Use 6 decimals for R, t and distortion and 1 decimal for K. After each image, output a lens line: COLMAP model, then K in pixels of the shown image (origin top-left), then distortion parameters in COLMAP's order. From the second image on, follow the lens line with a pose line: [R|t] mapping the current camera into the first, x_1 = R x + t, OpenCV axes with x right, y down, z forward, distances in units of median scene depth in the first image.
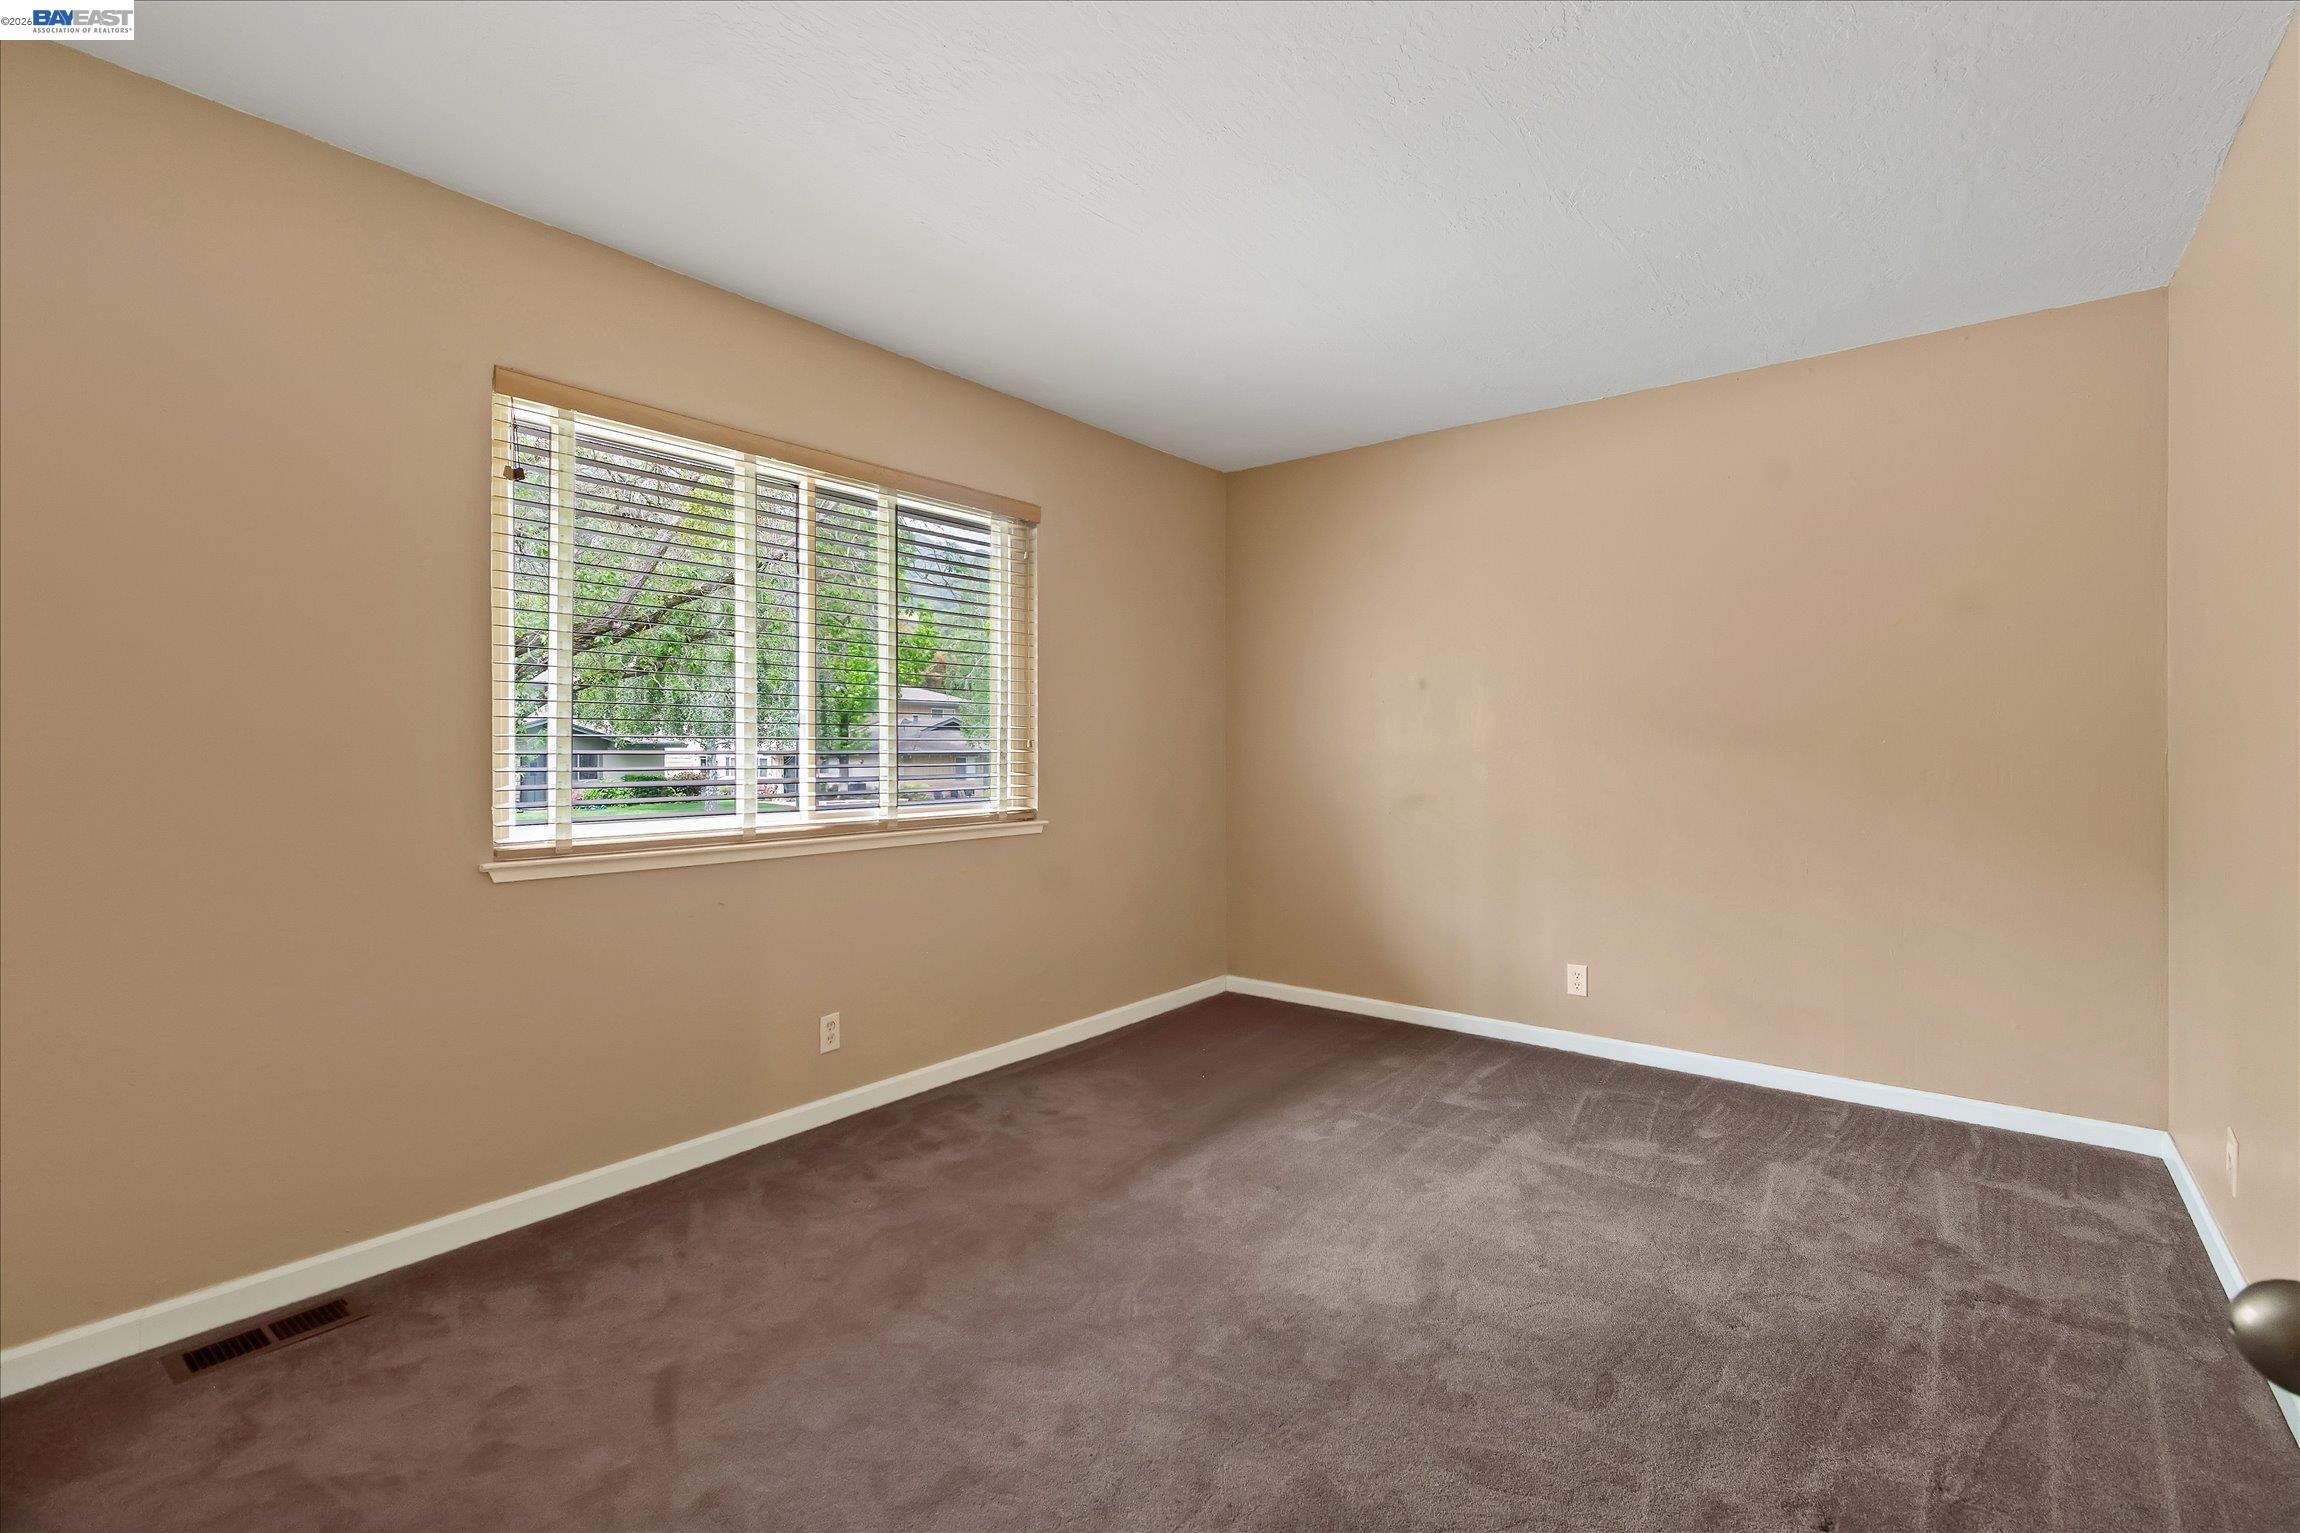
lens RADIAL K [[1030.8, 0, 1167.9], [0, 1030.8, 743.1], [0, 0, 1]] dist [0.000546, 0.000119]
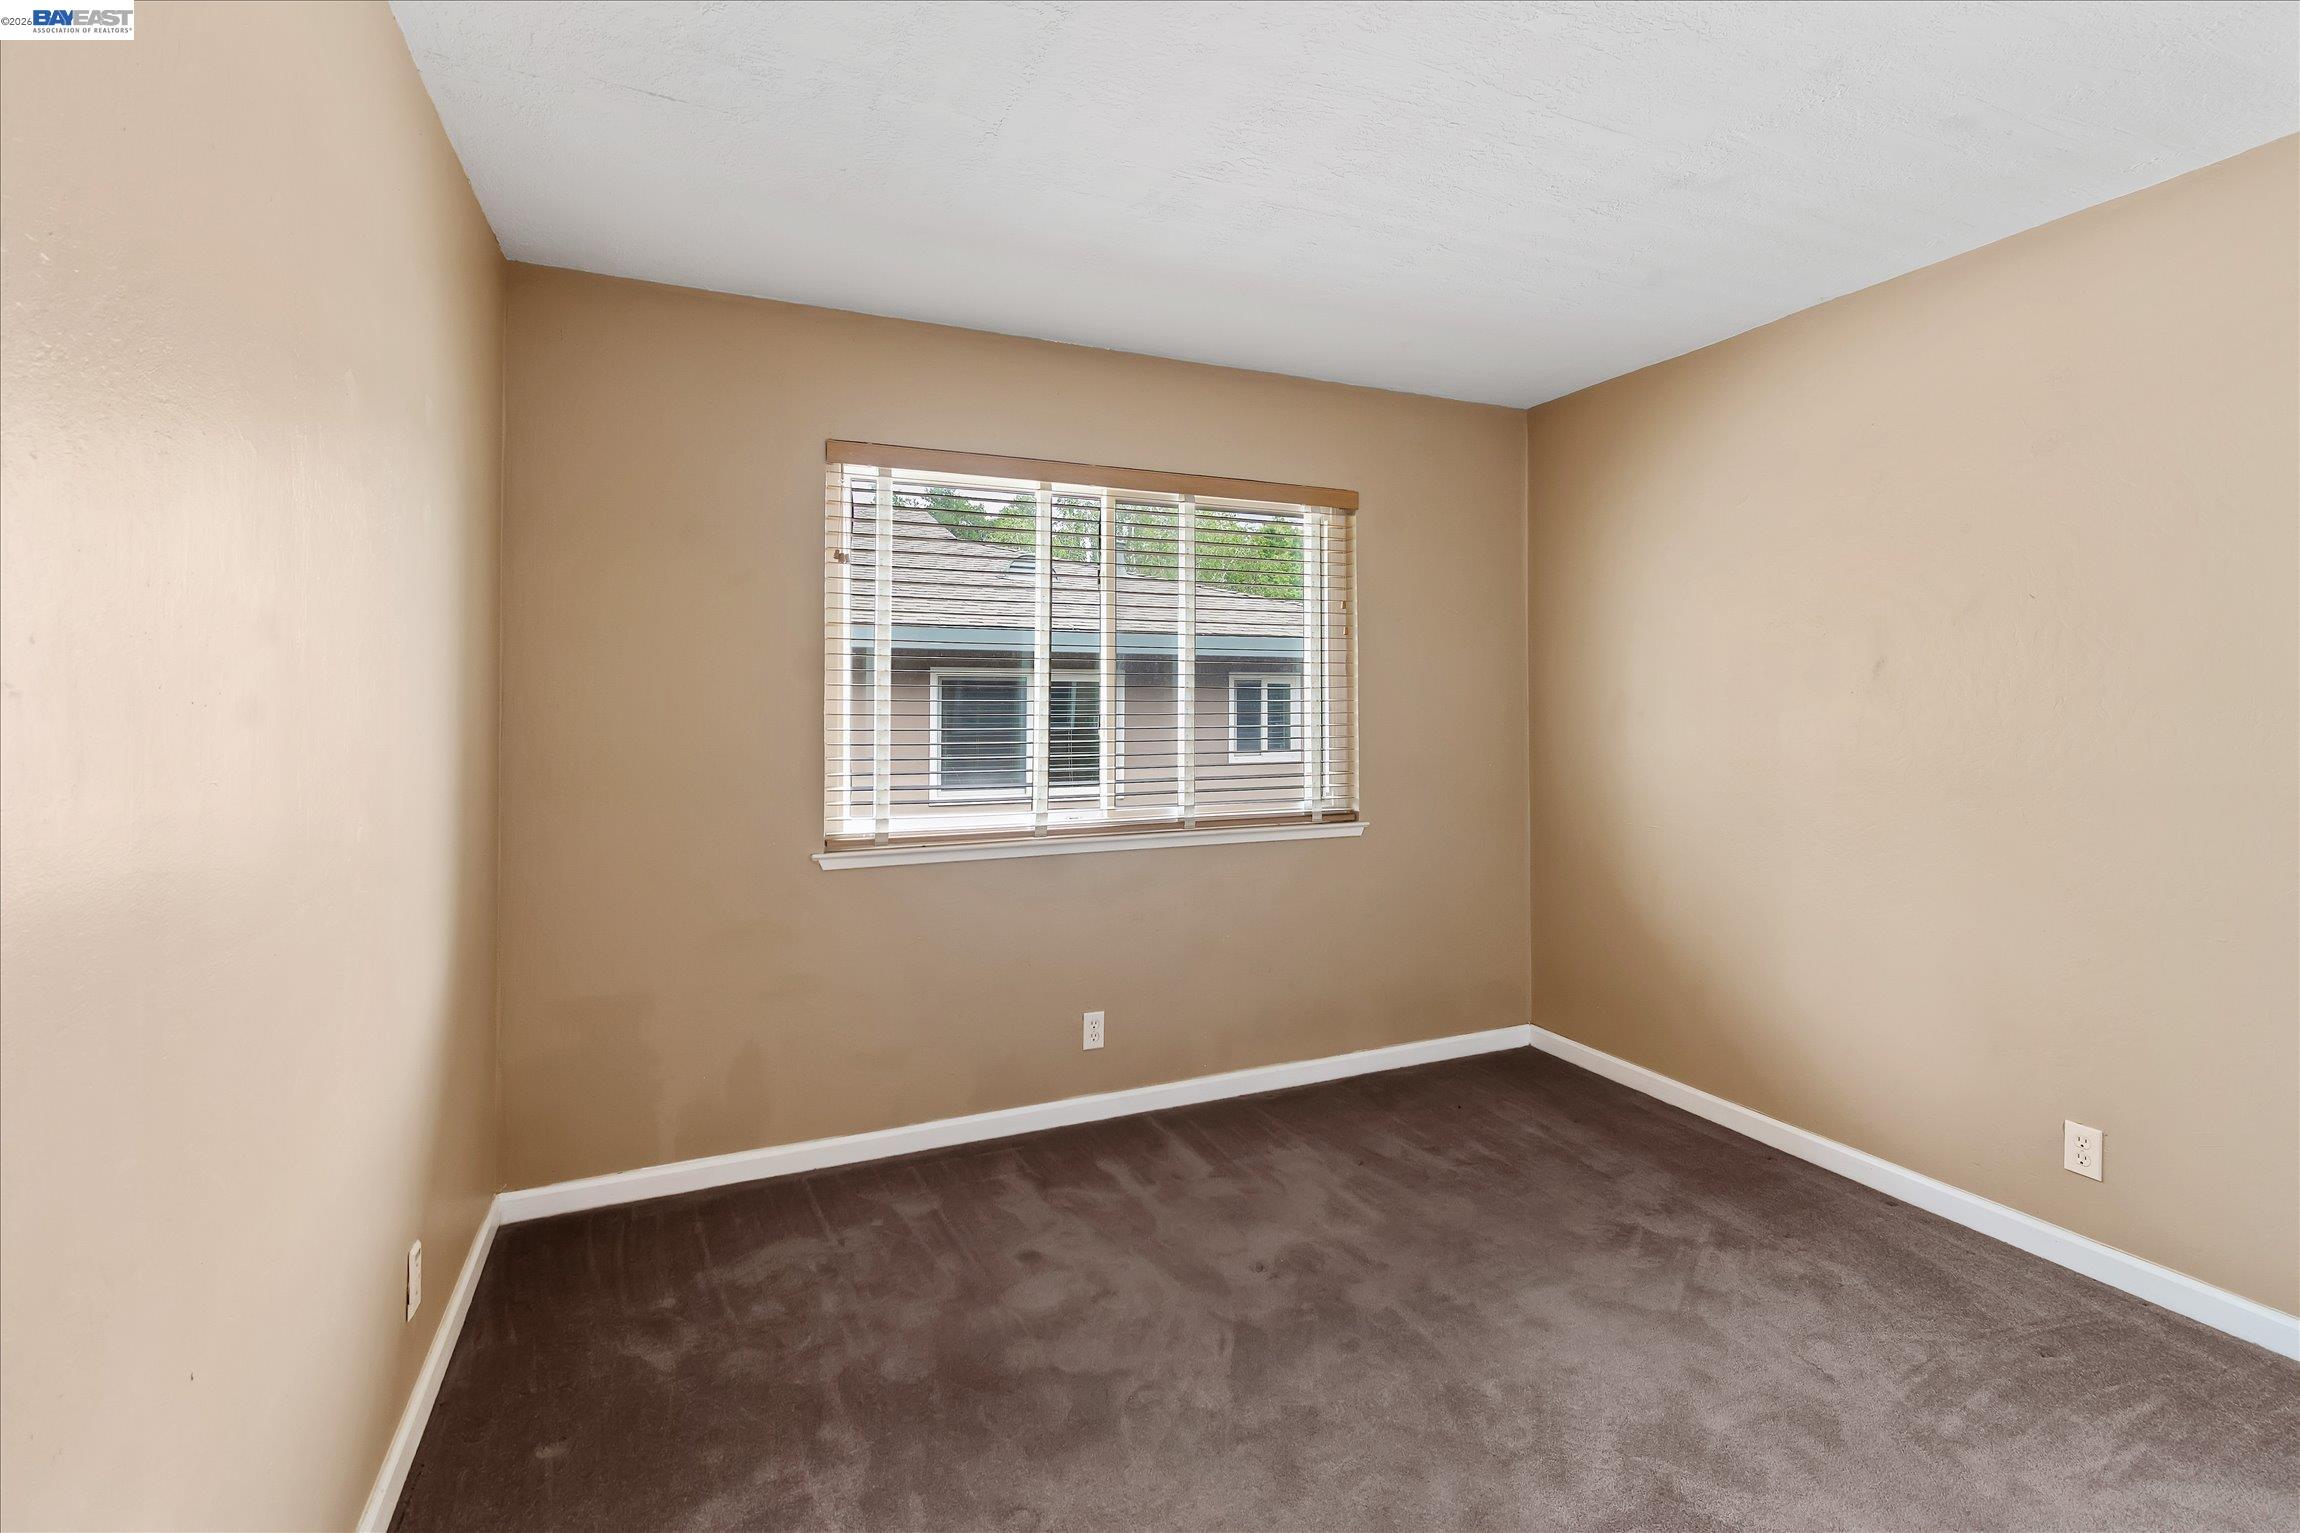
lens RADIAL K [[912.8, 0, 1149.8], [0, 912.8, 713.6], [0, 0, 1]] dist [0.018235, 0.000058]
pose [[0.855279, -0.035762, -0.516932, 0.181445], [0.021535, 0.999207, -0.033496, 0.000823], [0.517719, 0.017516, 0.855371, 0.234636]]
